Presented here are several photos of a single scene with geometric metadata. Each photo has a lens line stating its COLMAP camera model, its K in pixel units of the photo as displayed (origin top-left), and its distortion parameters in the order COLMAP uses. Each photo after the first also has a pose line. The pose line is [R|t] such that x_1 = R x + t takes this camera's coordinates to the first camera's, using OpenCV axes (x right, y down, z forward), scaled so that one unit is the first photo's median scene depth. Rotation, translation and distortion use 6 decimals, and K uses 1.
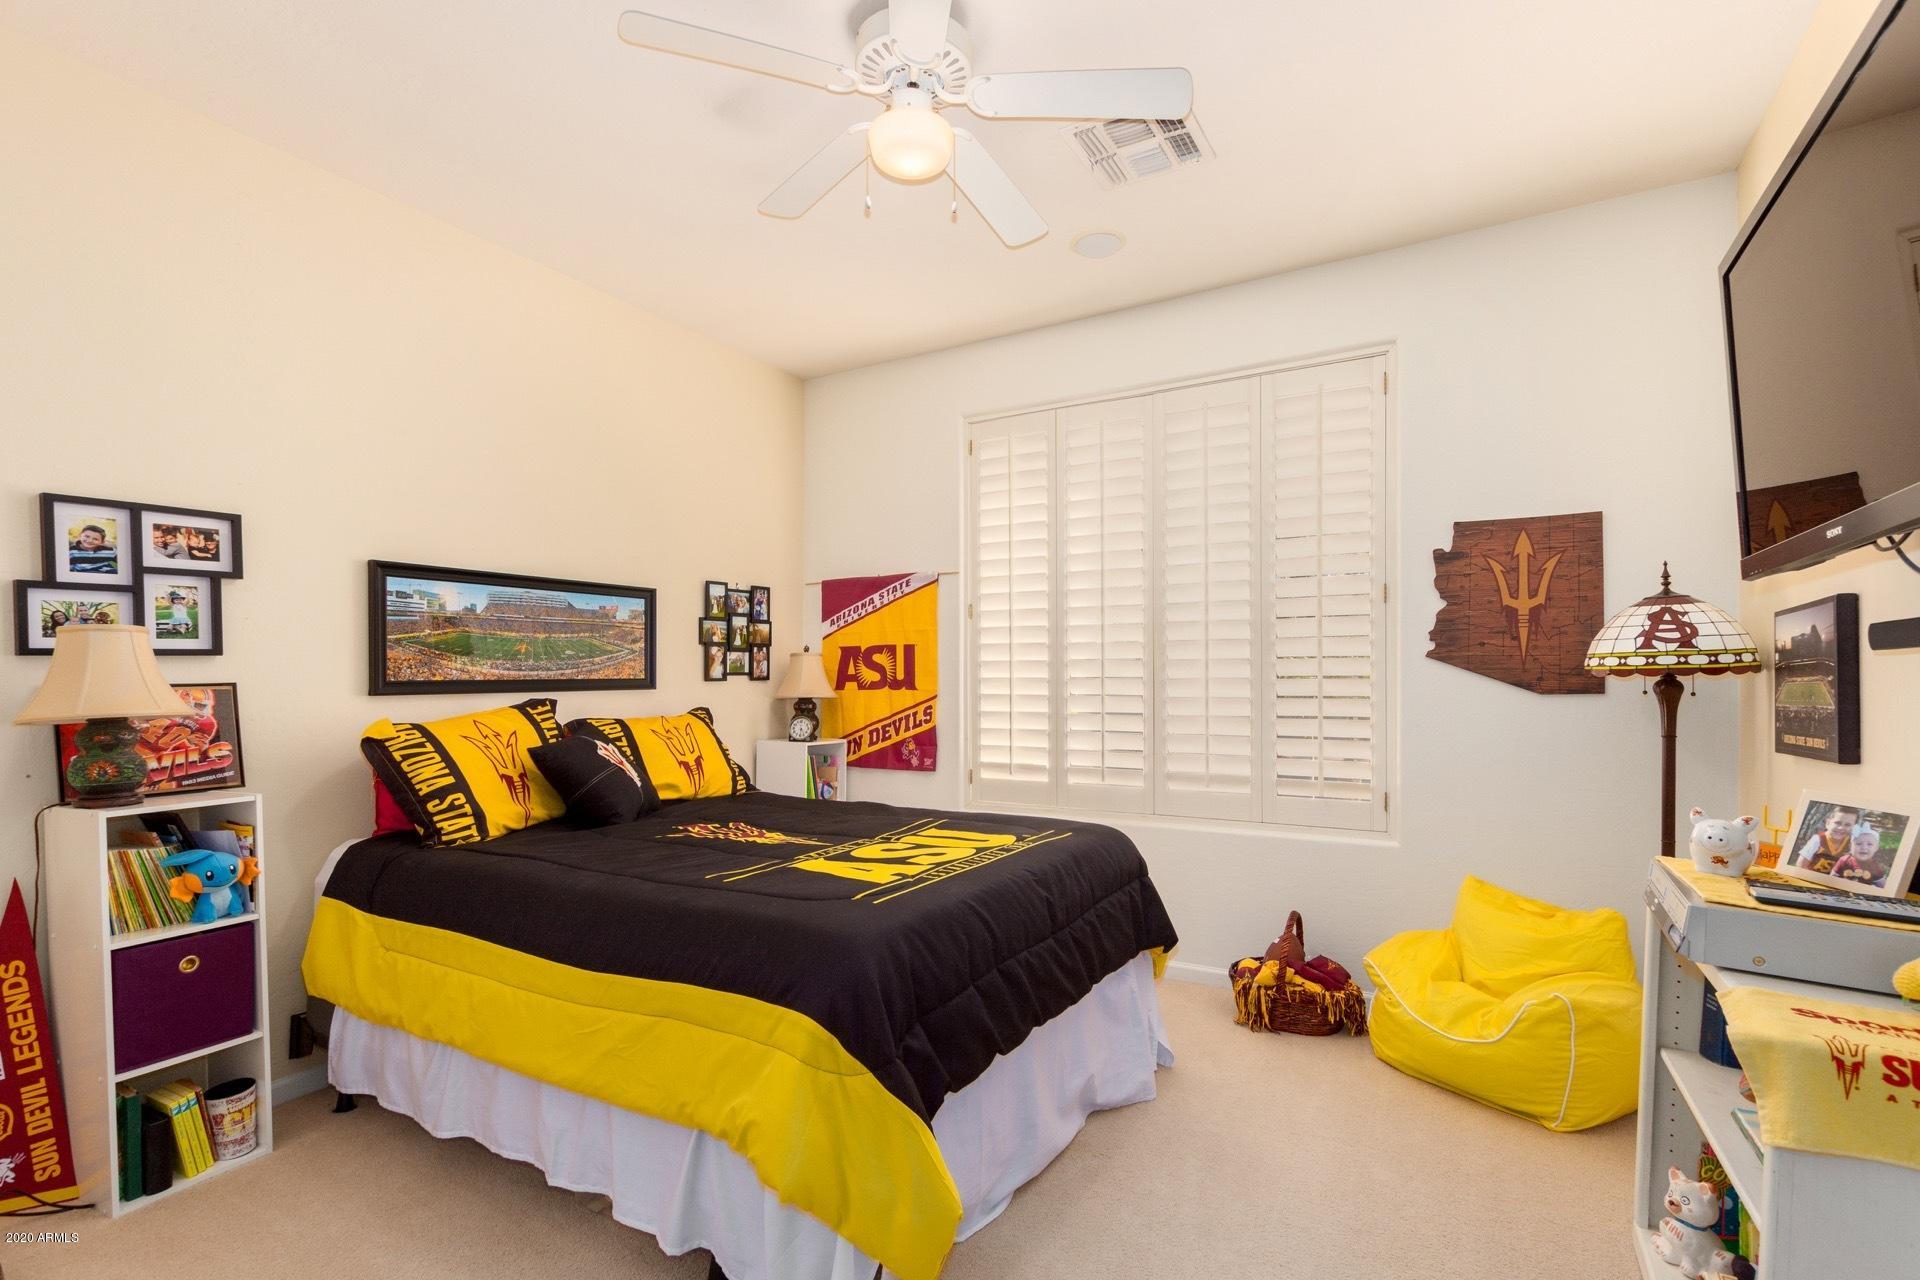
lens RADIAL K [[876.1, 0, 960.9], [0, 876.1, 674.0], [0, 0, 1]] dist [0.004820, -0.001227]
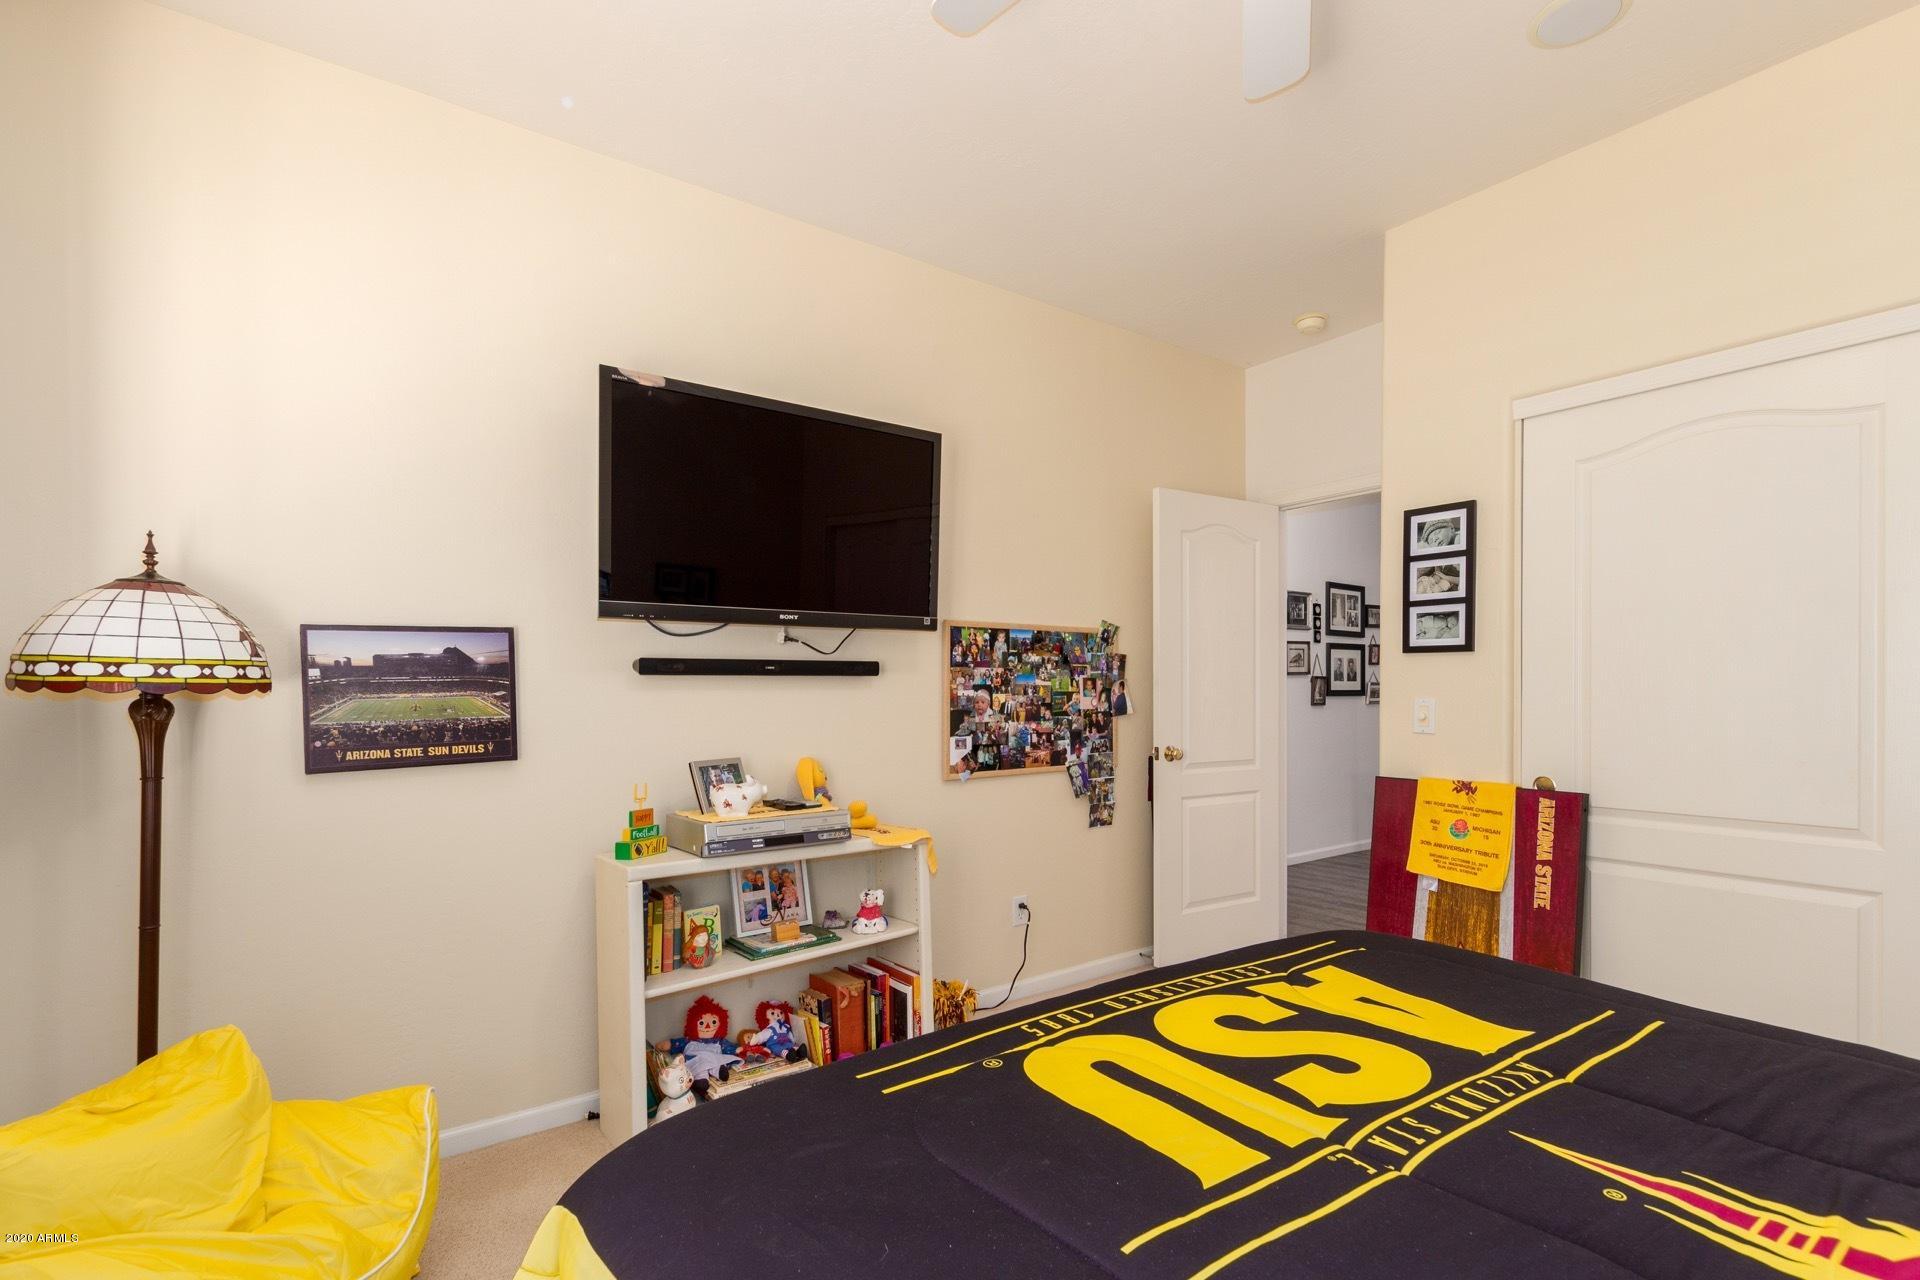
lens RADIAL K [[858.5, 0, 958.9], [0, 858.5, 698.7], [0, 0, 1]] dist [0.000202, -0.000203]
pose [[-0.924677, 0.005214, 0.380716, -0.062081], [0.006930, 0.999971, 0.003137, 0.009104], [-0.380689, 0.005539, -0.924687, 1.371575]]
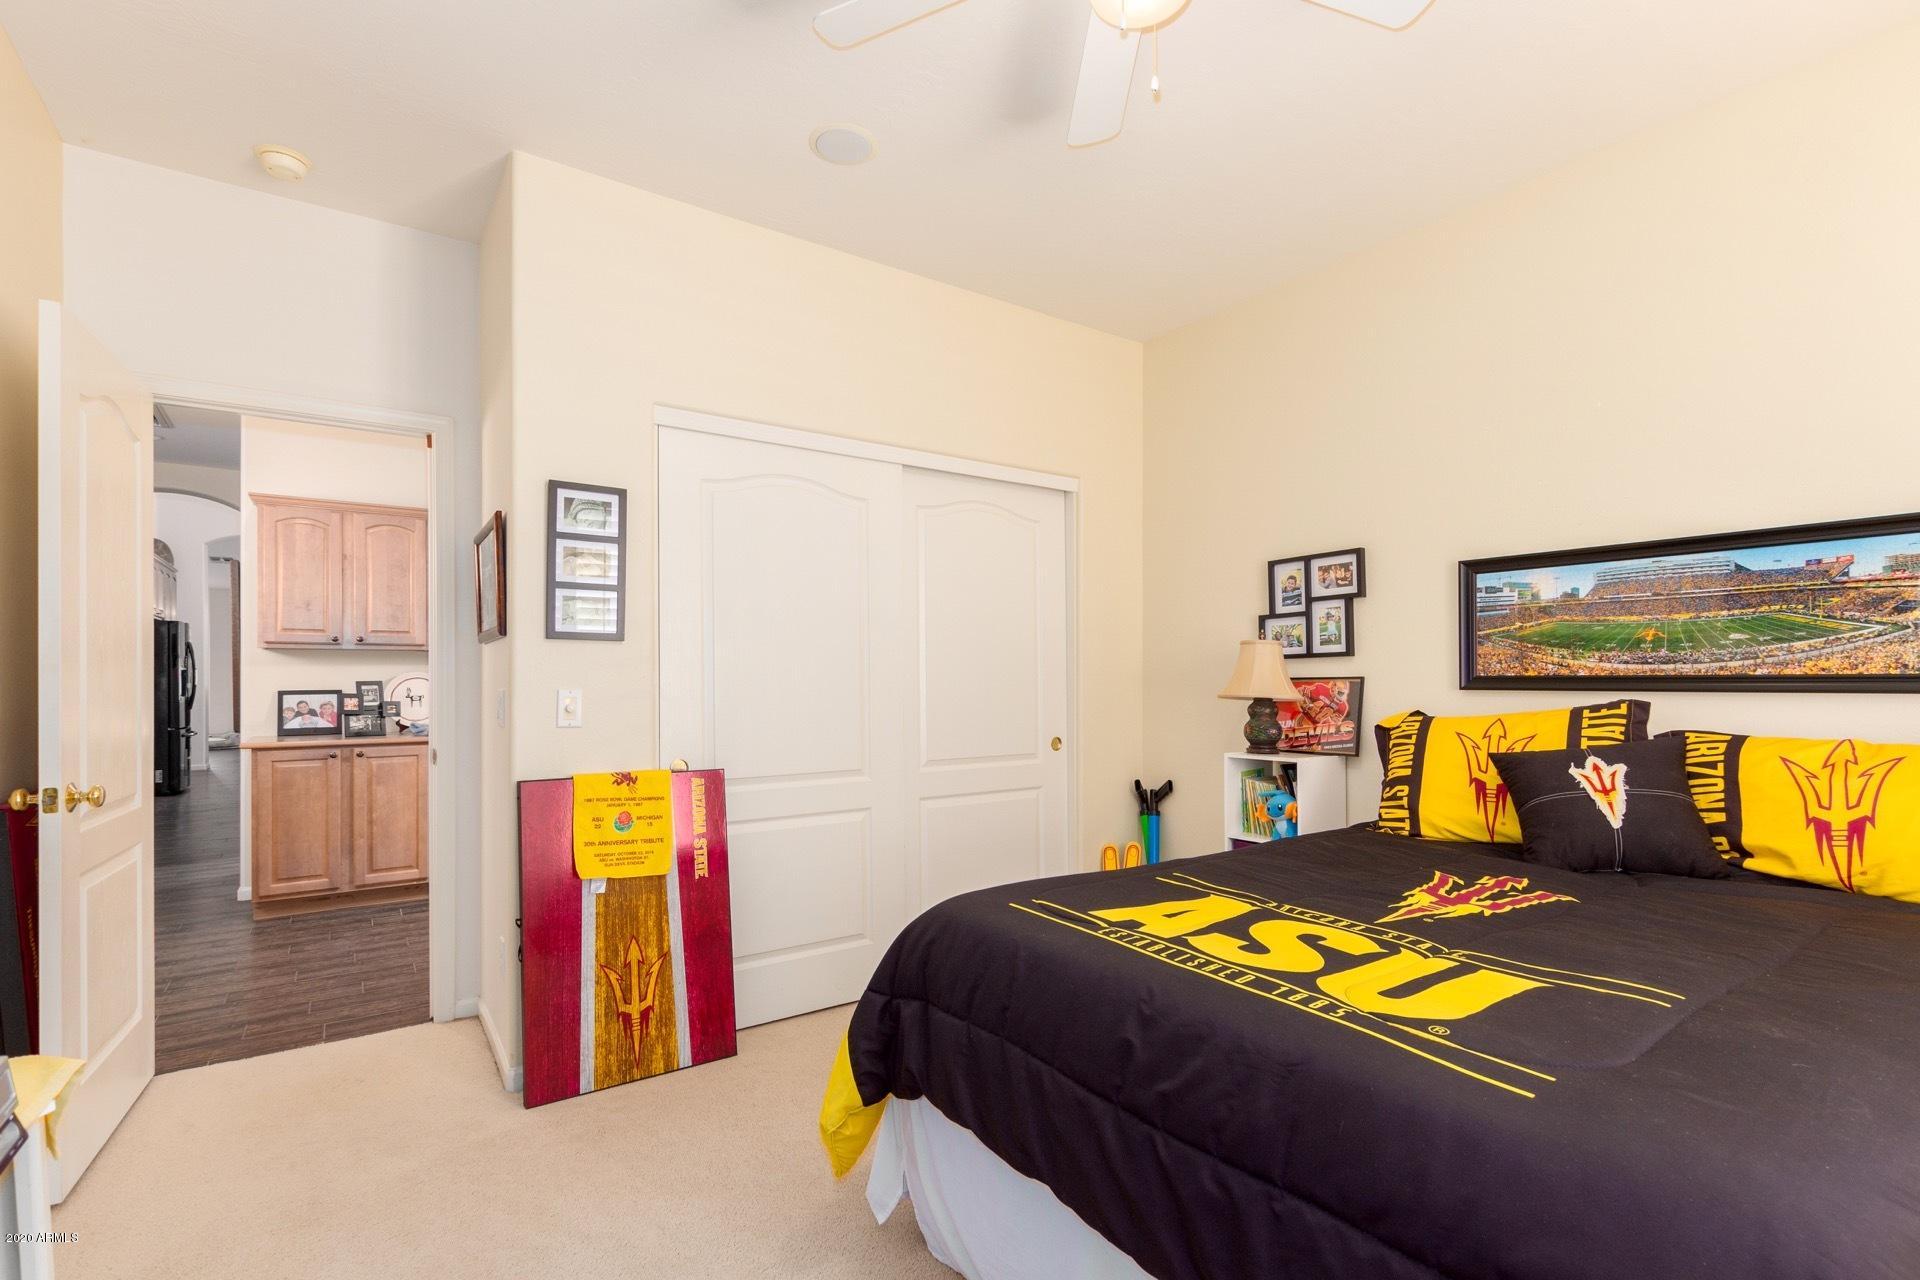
lens RADIAL K [[876.1, 0, 960.9], [0, 876.1, 674.0], [0, 0, 1]] dist [0.004820, -0.001227]
pose [[-0.418175, 0.003744, -0.908359, 0.579129], [0.006935, 0.999976, 0.000929, 0.000563], [0.908340, -0.005911, -0.418190, 0.961805]]
